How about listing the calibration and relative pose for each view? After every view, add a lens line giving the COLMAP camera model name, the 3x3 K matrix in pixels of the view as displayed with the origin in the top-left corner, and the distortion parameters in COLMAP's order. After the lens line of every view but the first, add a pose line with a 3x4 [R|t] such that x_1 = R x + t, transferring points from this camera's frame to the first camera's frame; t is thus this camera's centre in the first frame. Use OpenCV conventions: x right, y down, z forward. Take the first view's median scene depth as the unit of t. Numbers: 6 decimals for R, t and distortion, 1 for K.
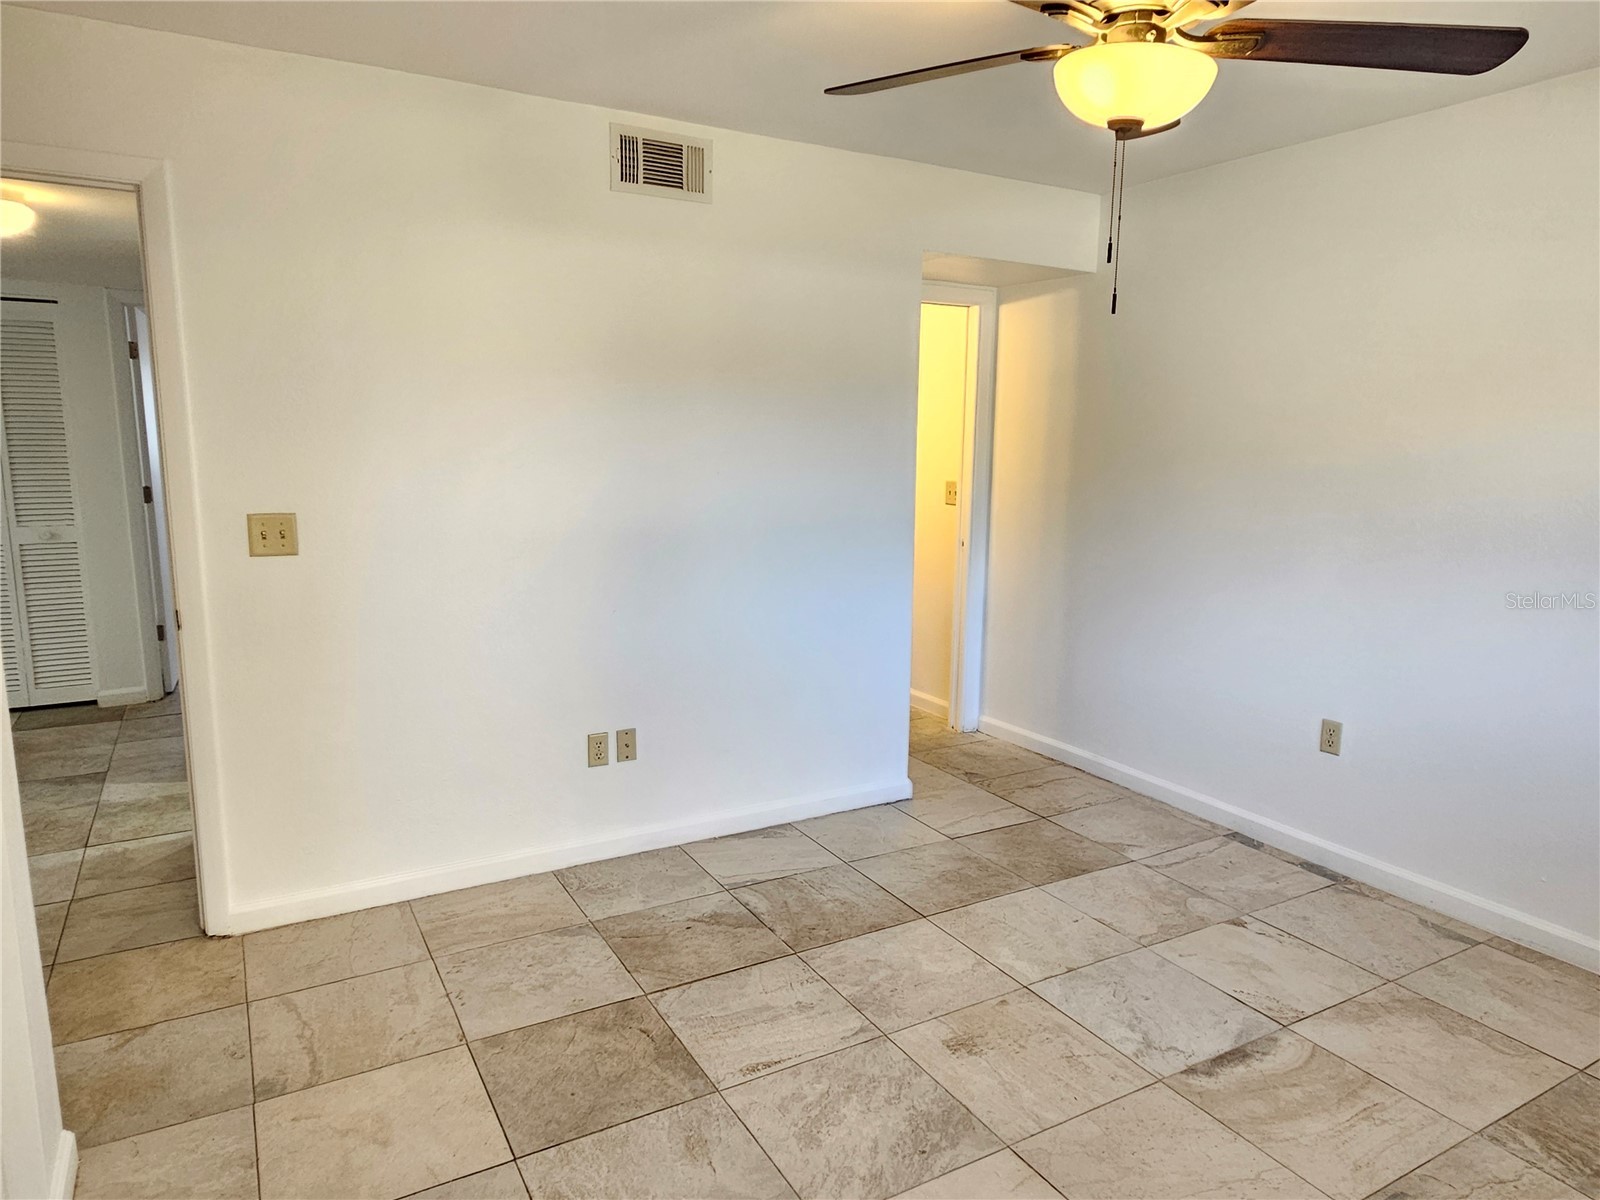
lens RADIAL K [[1027.4, 0, 801.5], [0, 1027.4, 598.2], [0, 0, 1]] dist [0.002446, -0.001055]
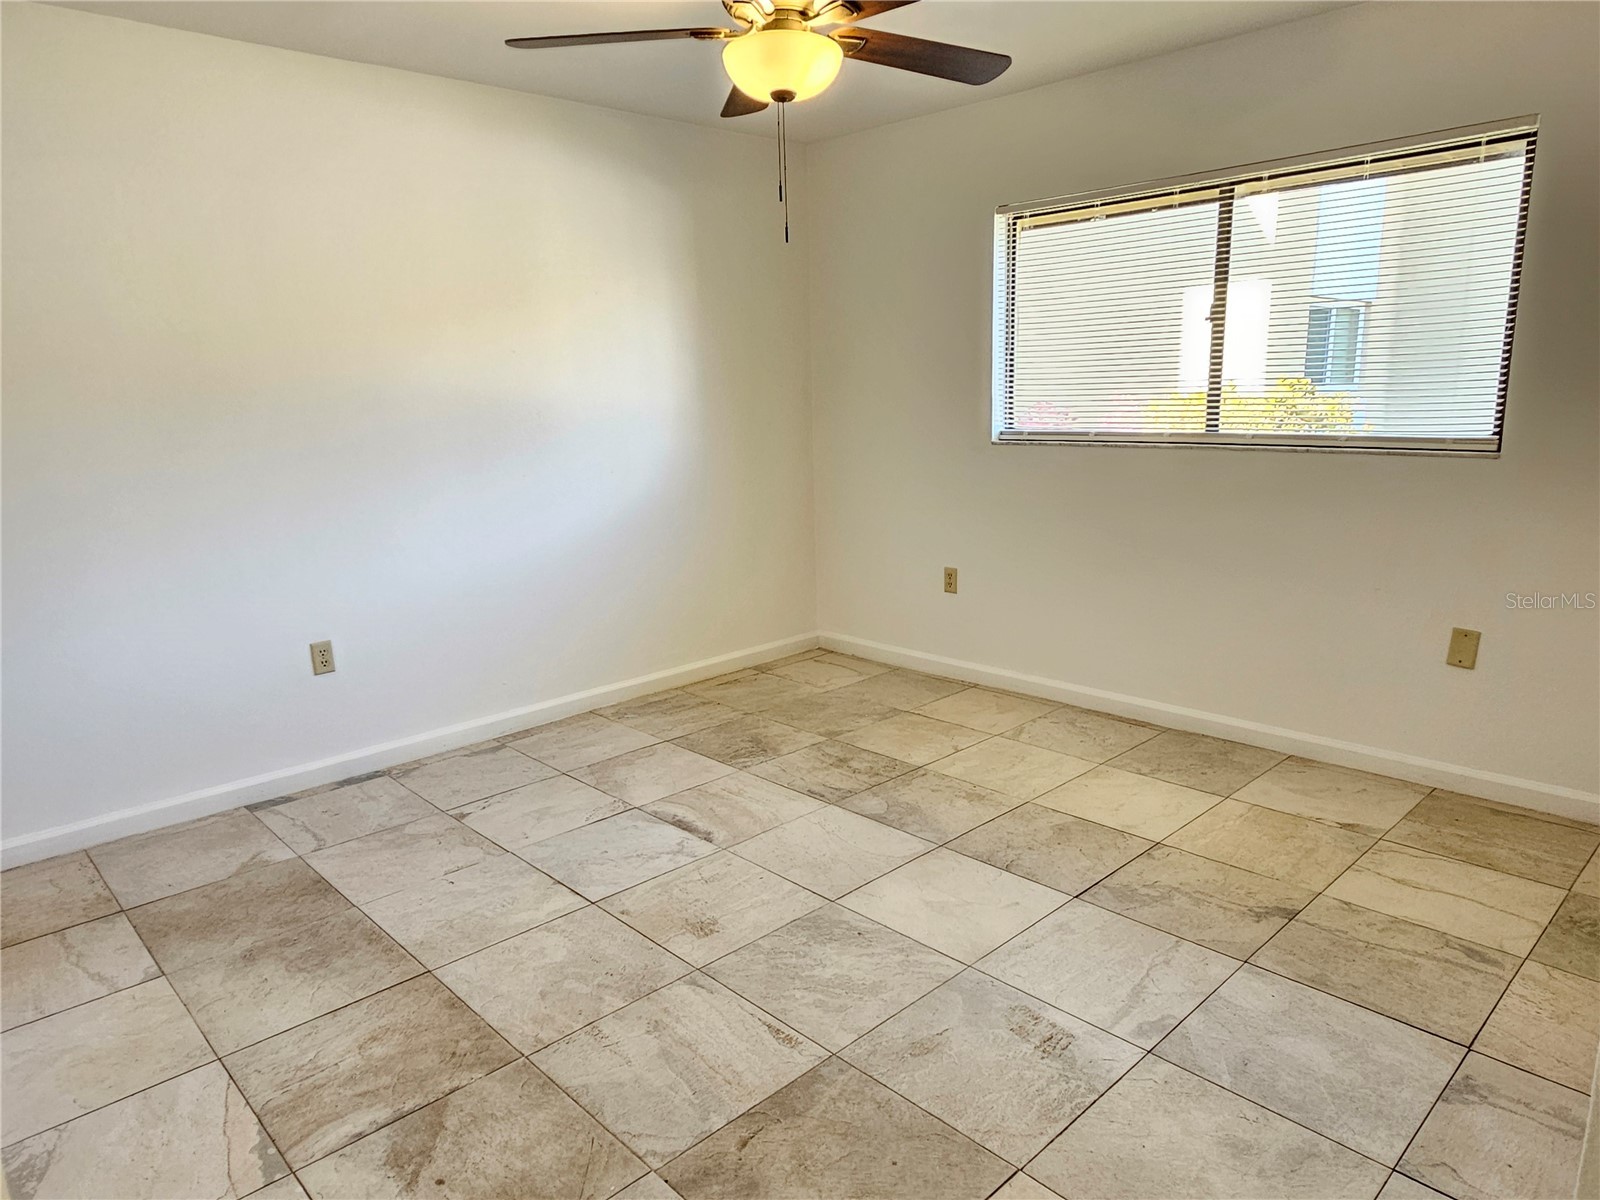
lens RADIAL K [[1027.4, 0, 801.2], [0, 1027.4, 606.7], [0, 0, 1]] dist [0.002446, -0.001055]
pose [[-0.239431, -0.212474, 0.947379, -0.723902], [0.179702, 0.949204, 0.258300, -0.119288], [-0.954138, 0.232090, -0.189087, 0.936291]]
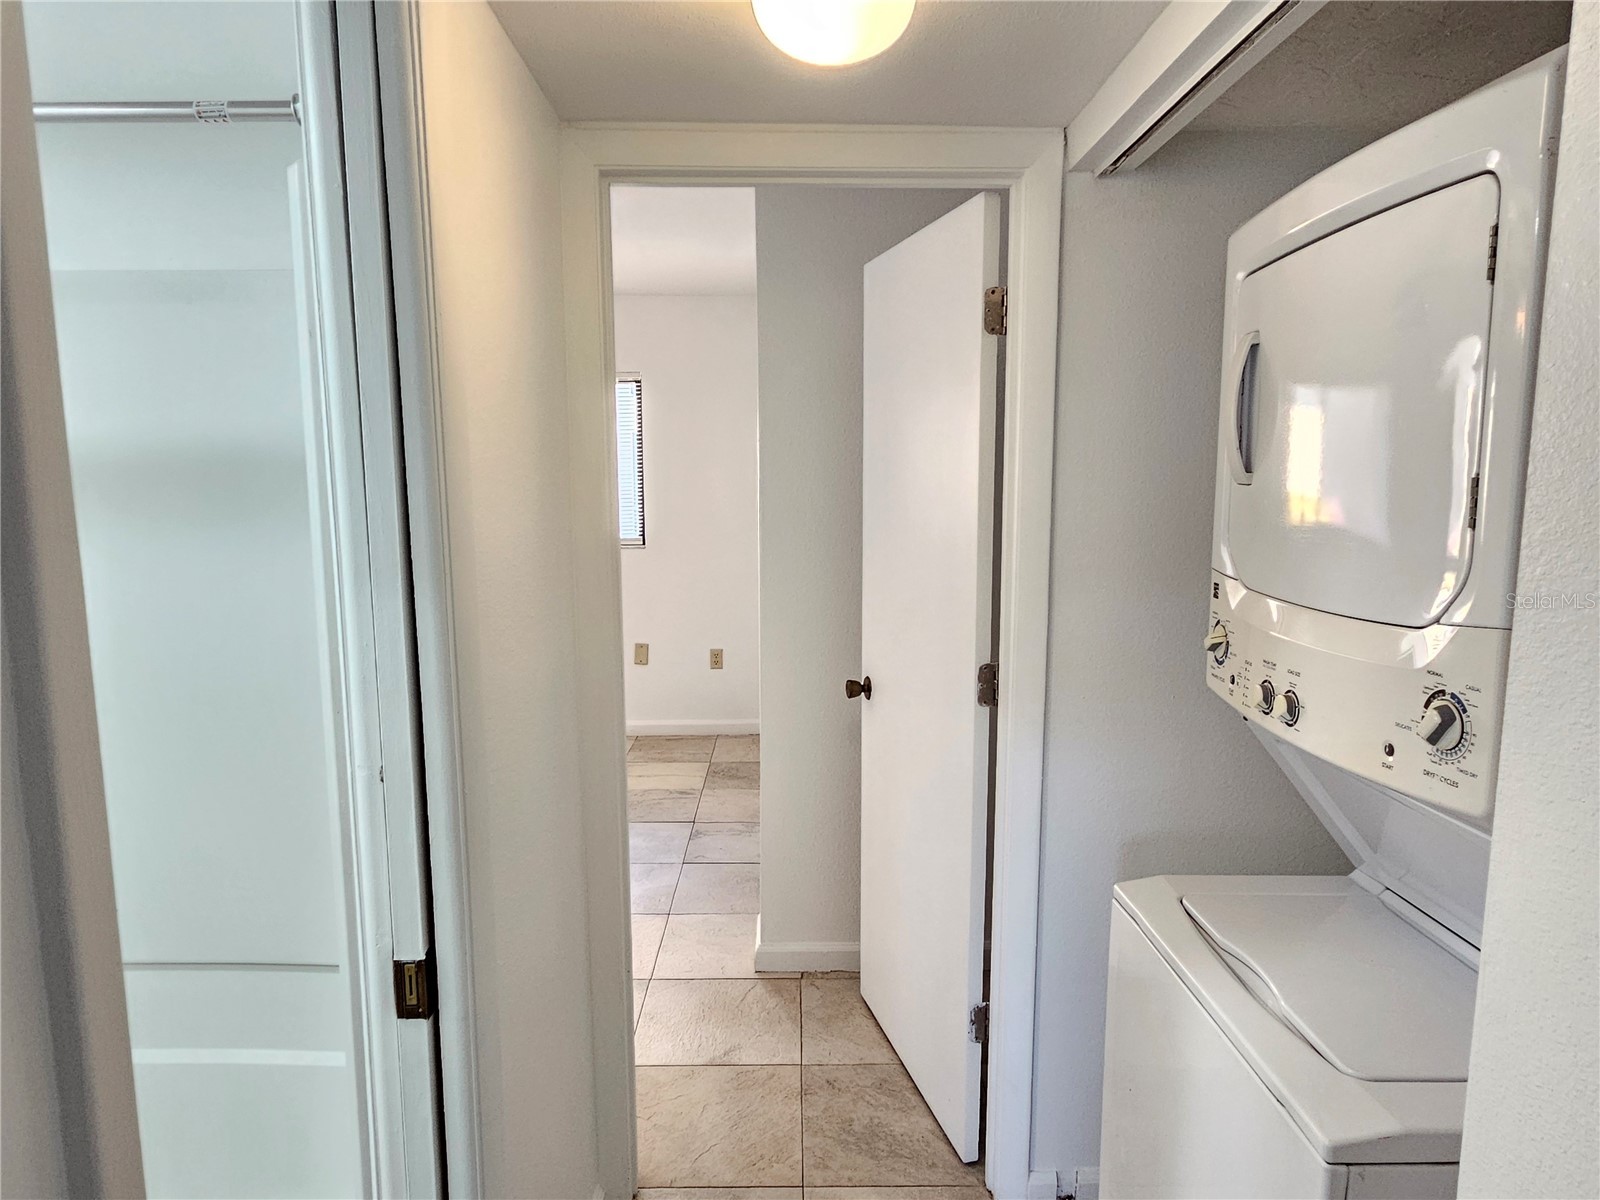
lens RADIAL K [[1027.4, 0, 797.8], [0, 1027.4, 596.8], [0, 0, 1]] dist [0.002446, -0.001055]
pose [[-0.871317, -0.074868, 0.484975, -1.097491], [0.067729, 0.960487, 0.269959, -0.295351], [-0.486023, 0.268067, -0.831818, 1.574621]]
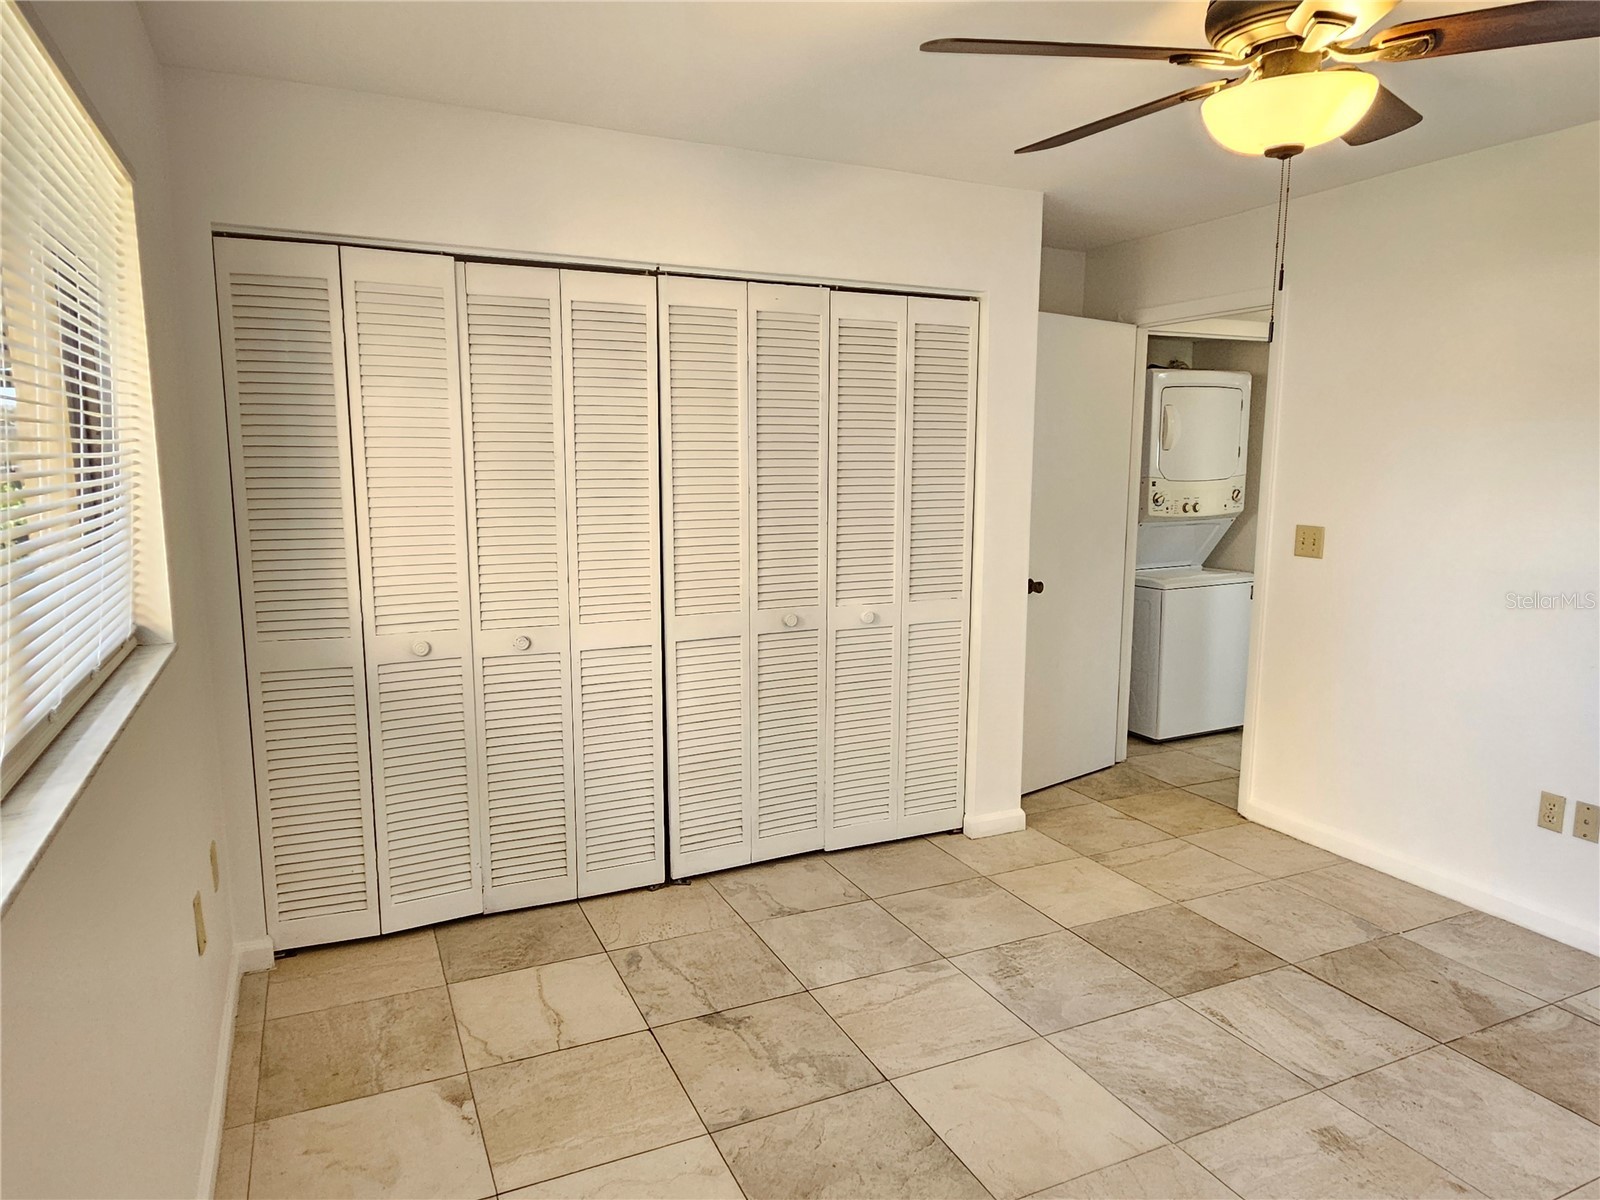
lens RADIAL K [[1027.4, 0, 802.9], [0, 1027.4, 607.1], [0, 0, 1]] dist [0.002446, -0.001055]
pose [[-0.082456, 0.135375, -0.987357, 0.933682], [-0.163783, 0.975420, 0.147416, -0.071216], [0.983044, 0.173868, -0.058257, 0.467243]]
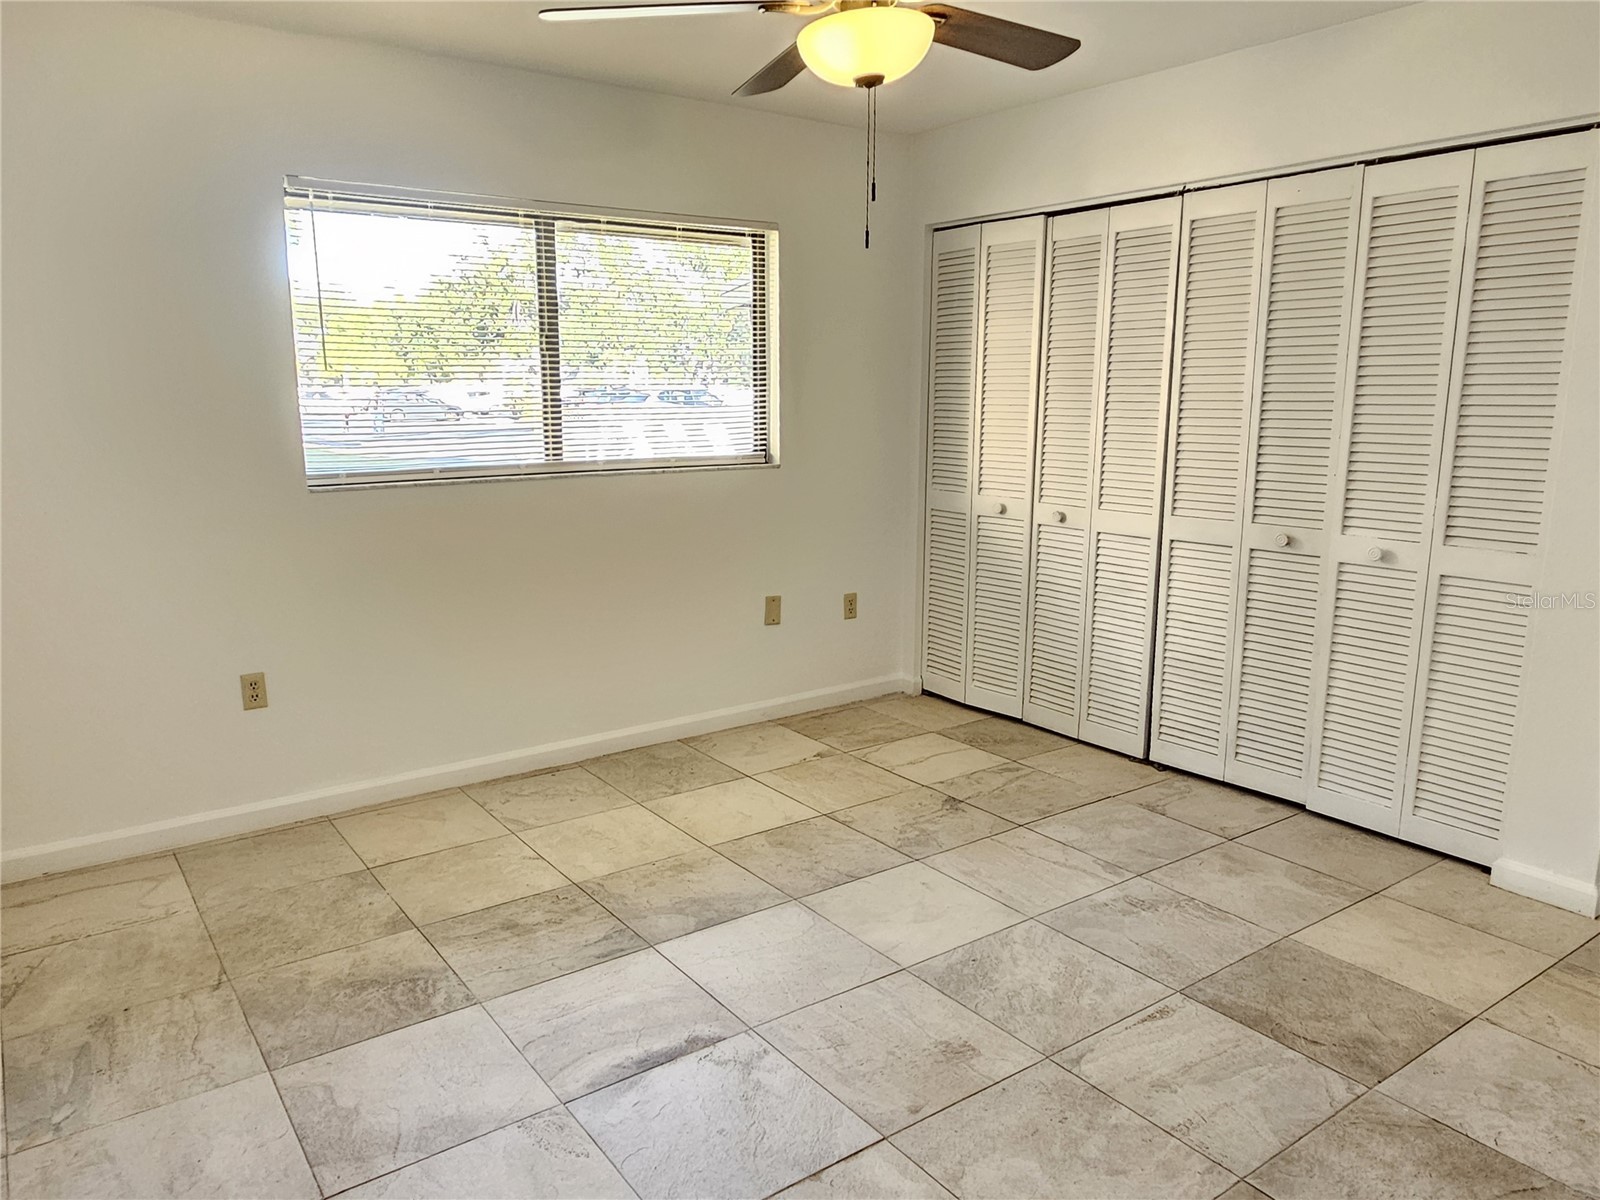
lens RADIAL K [[1115.1, 0, 770.3], [0, 1115.1, 606.8], [0, 0, 1]] dist [0.004097, -0.002927]
pose [[-0.995818, 0.008507, -0.090961, 0.365765], [-0.023647, 0.937723, 0.346578, -0.230022], [0.088245, 0.347280, -0.933600, 1.594823]]
